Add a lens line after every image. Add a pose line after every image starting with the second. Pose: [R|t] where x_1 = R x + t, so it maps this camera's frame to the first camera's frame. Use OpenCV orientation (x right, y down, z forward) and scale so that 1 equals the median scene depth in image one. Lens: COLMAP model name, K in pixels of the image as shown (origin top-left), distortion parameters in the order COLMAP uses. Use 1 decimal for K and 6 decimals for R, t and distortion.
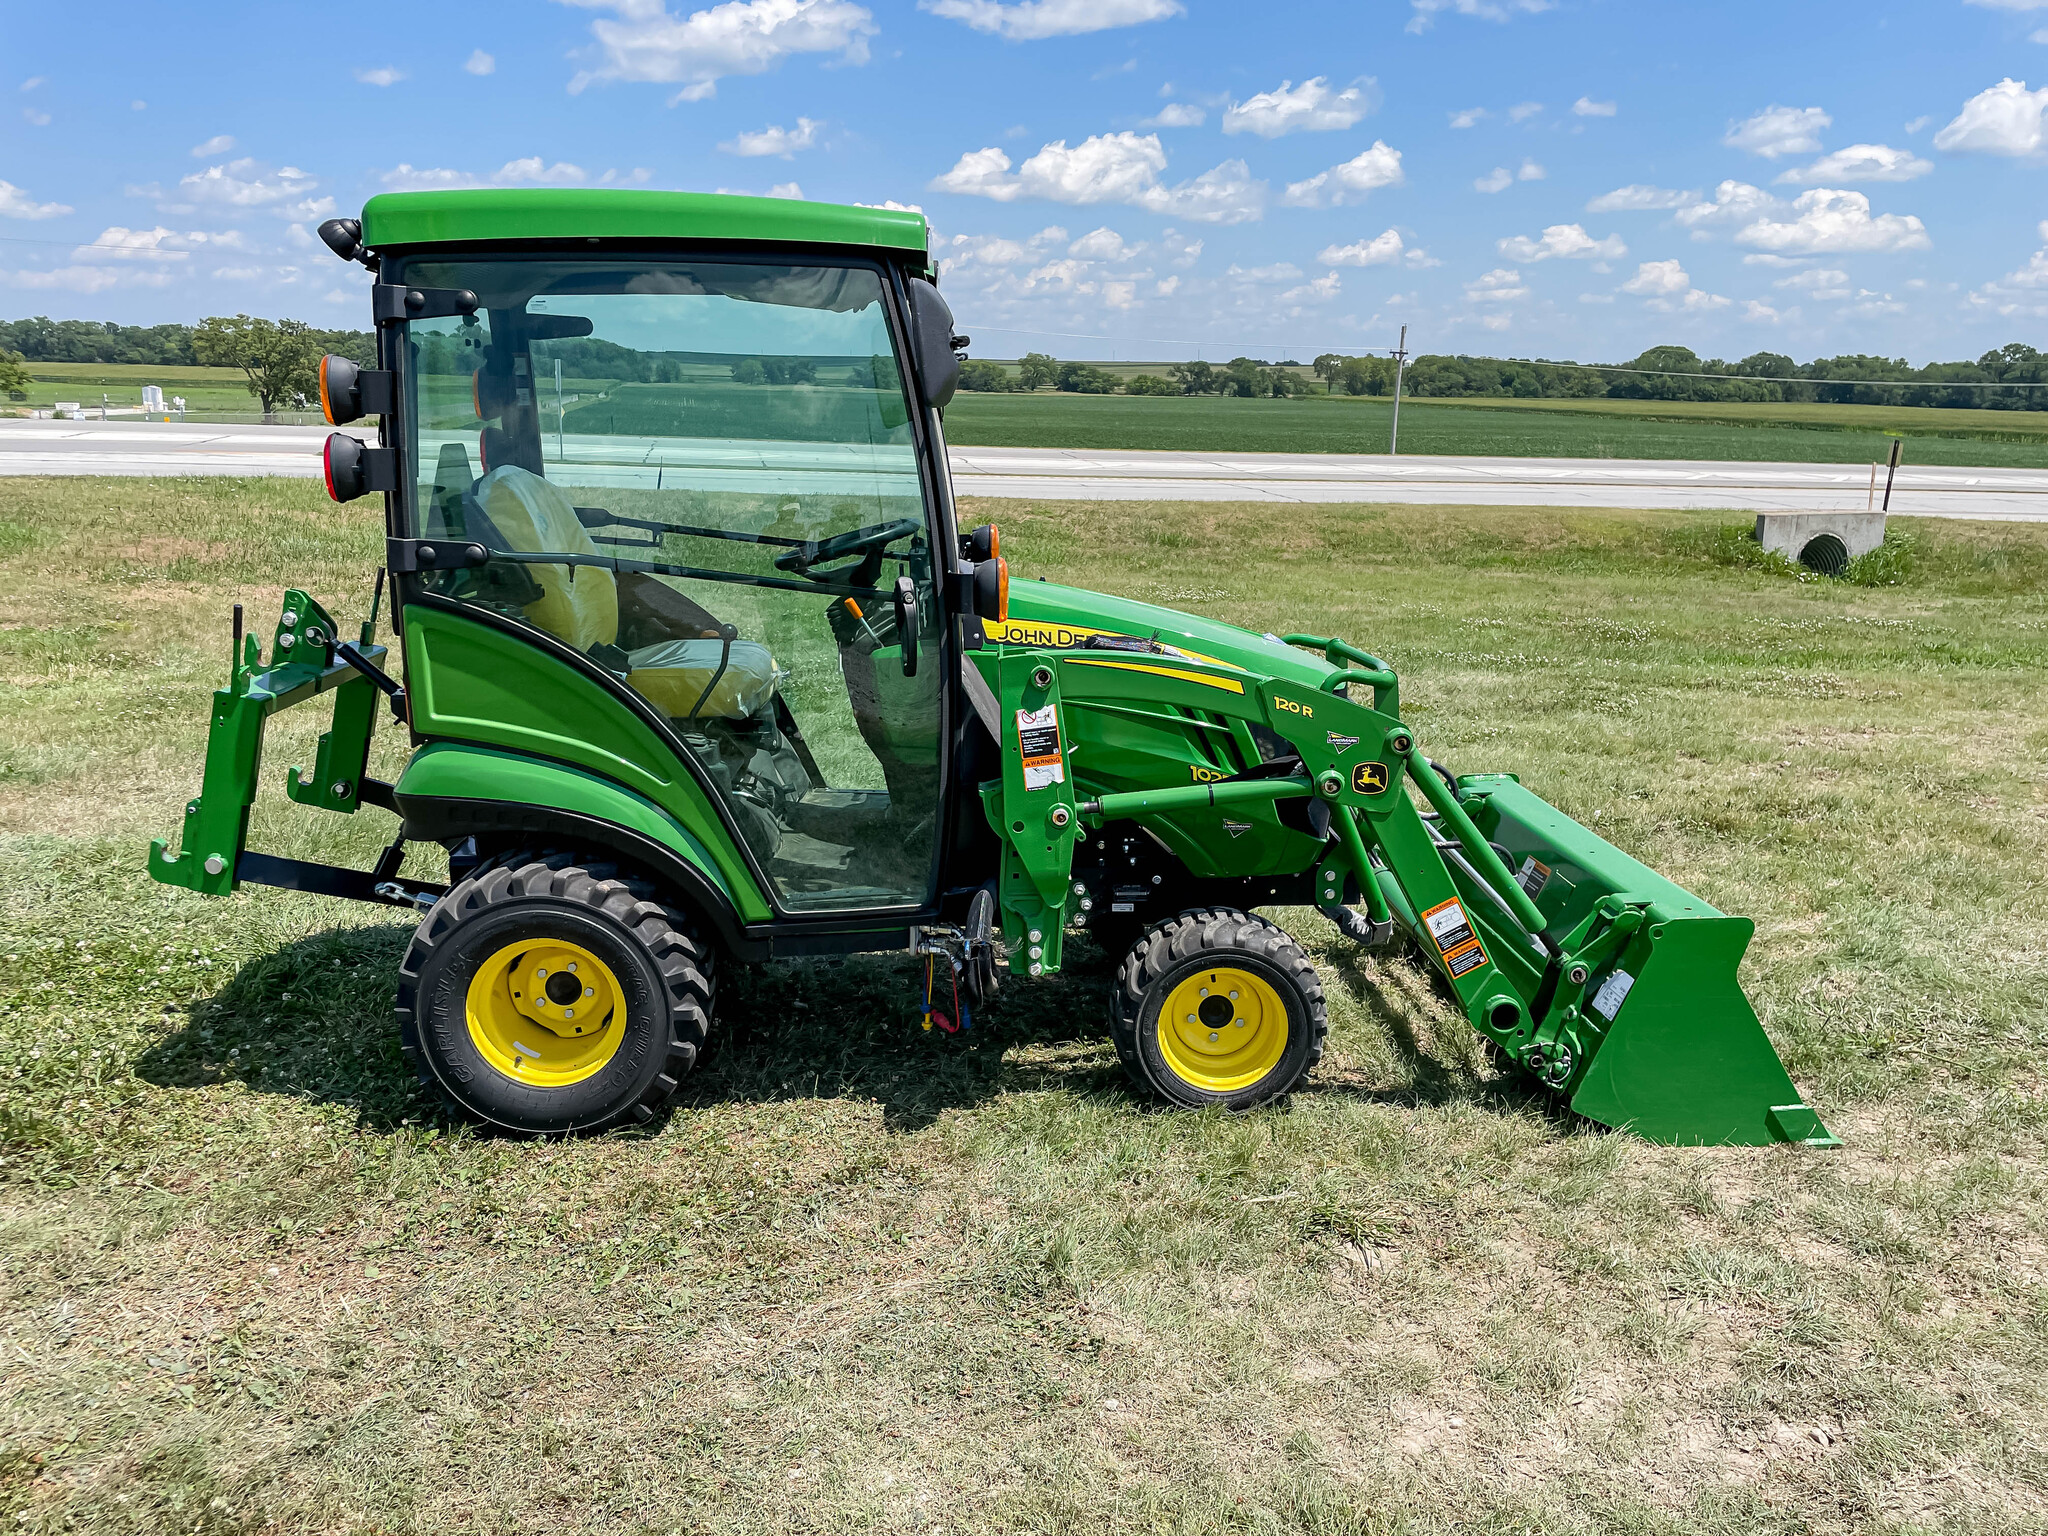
lens RADIAL K [[1549.6, 0, 1019.5], [0, 1549.6, 748.3], [0, 0, 1]] dist [0.079092, -0.104766]
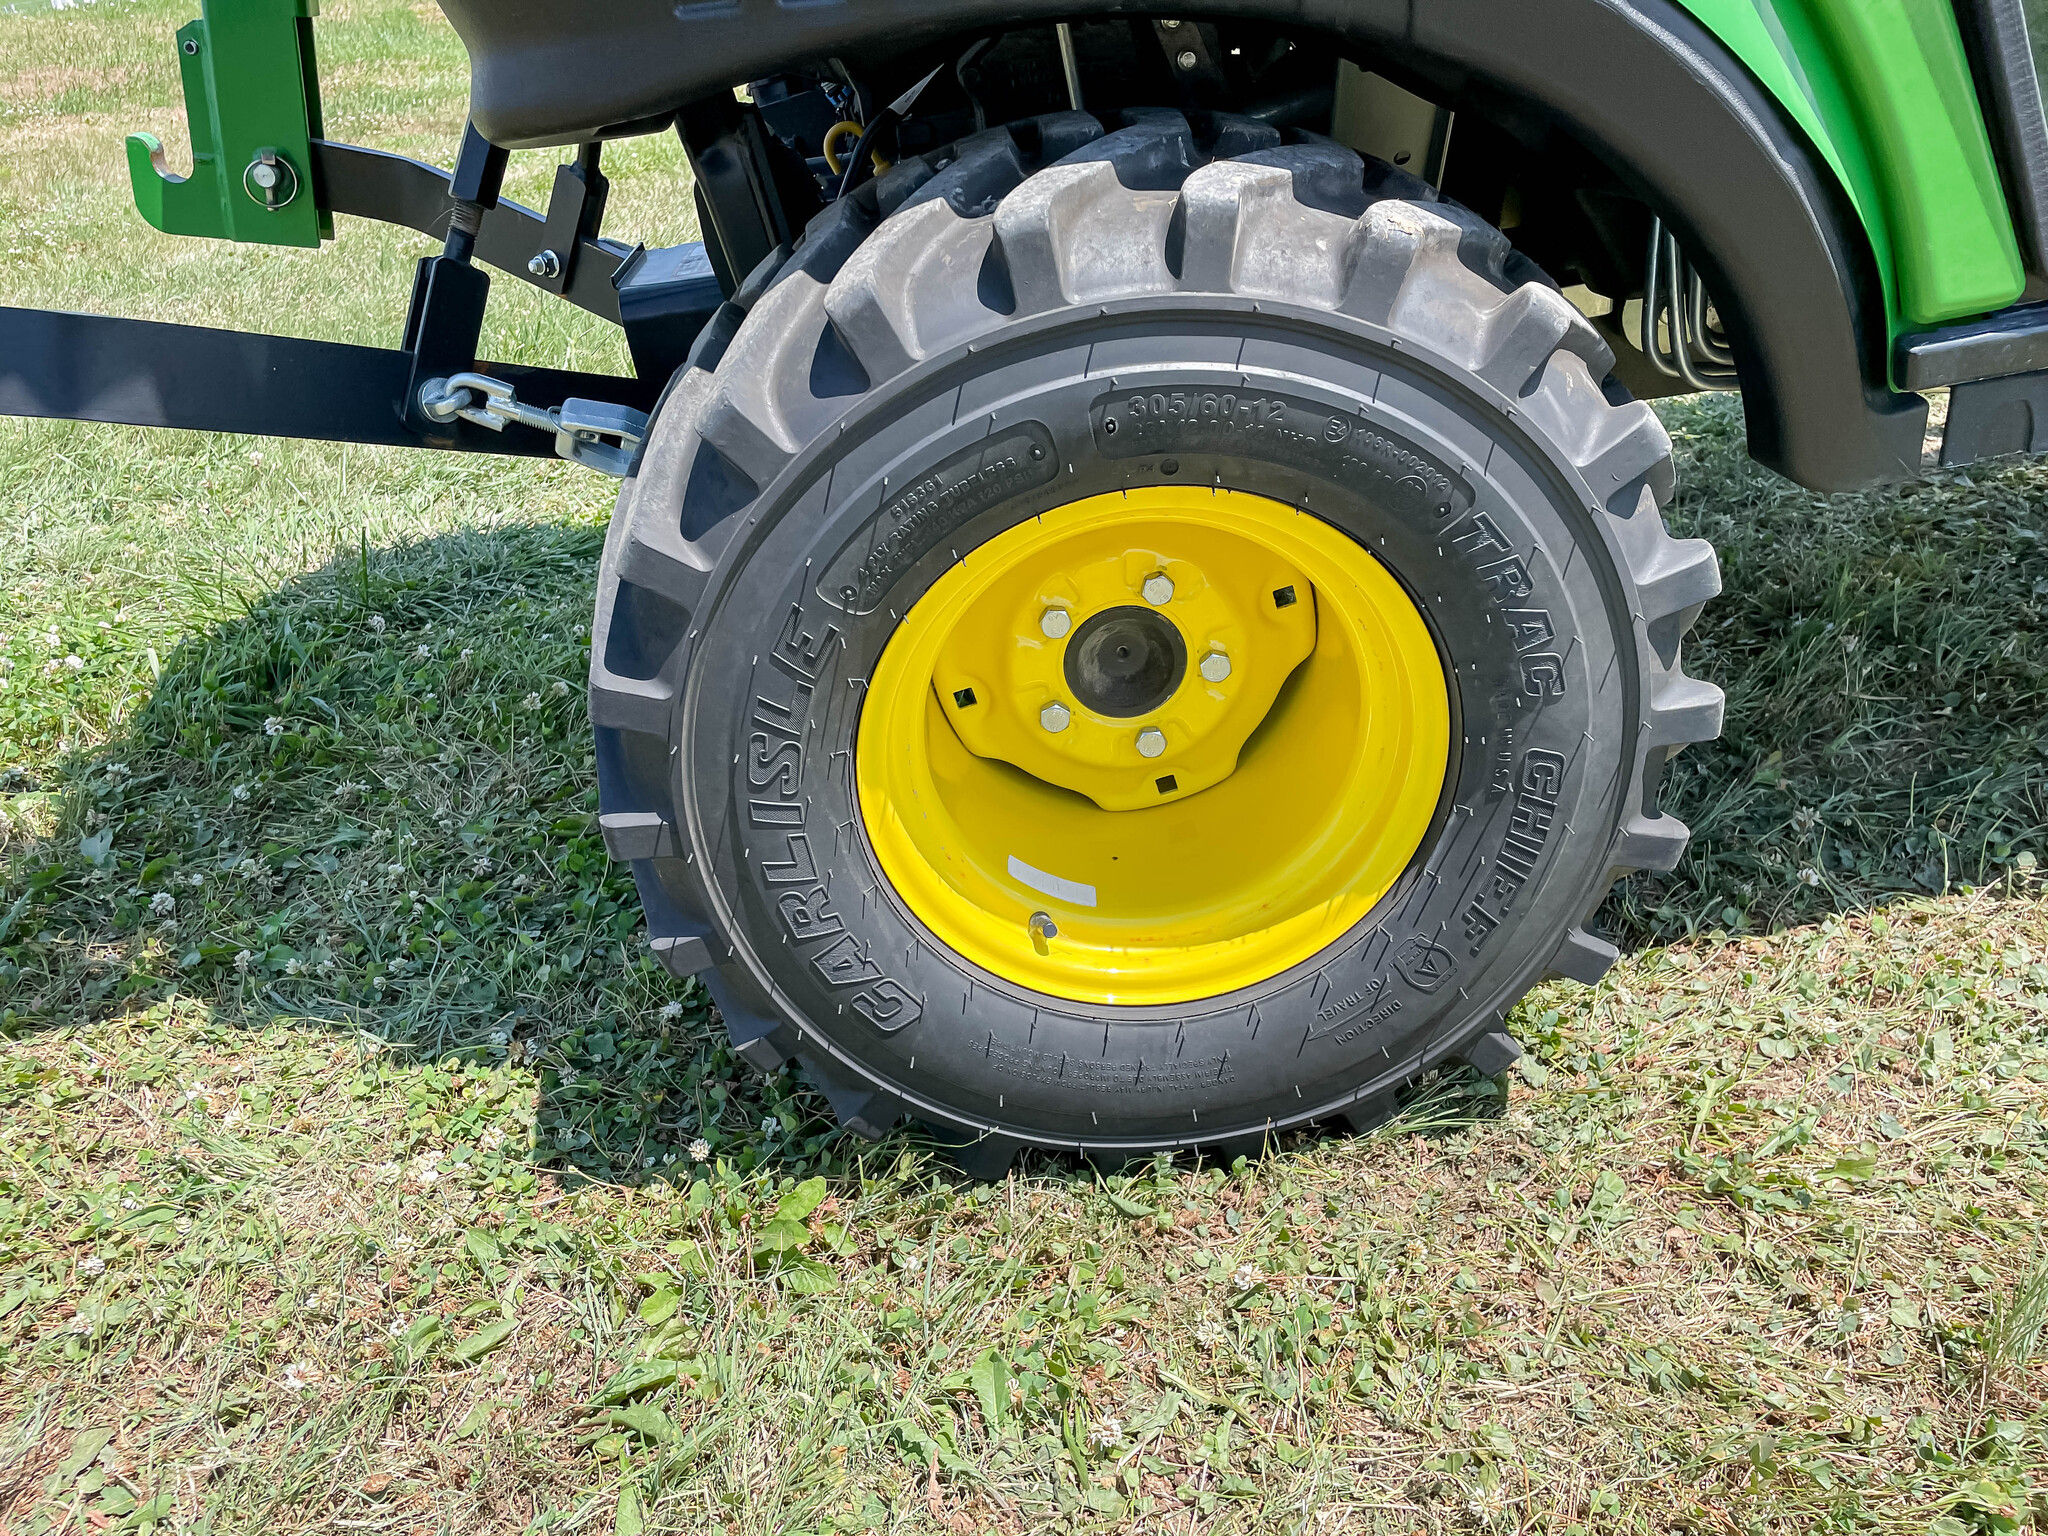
lens RADIAL K [[1549.6, 0, 1015.9], [0, 1549.6, 768.0], [0, 0, 1]] dist [0.079092, -0.104766]
pose [[0.992499, -0.110716, -0.051836, -0.287250], [0.121070, 0.948943, 0.291288, 0.081848], [0.016939, -0.295379, 0.955230, 0.686113]]
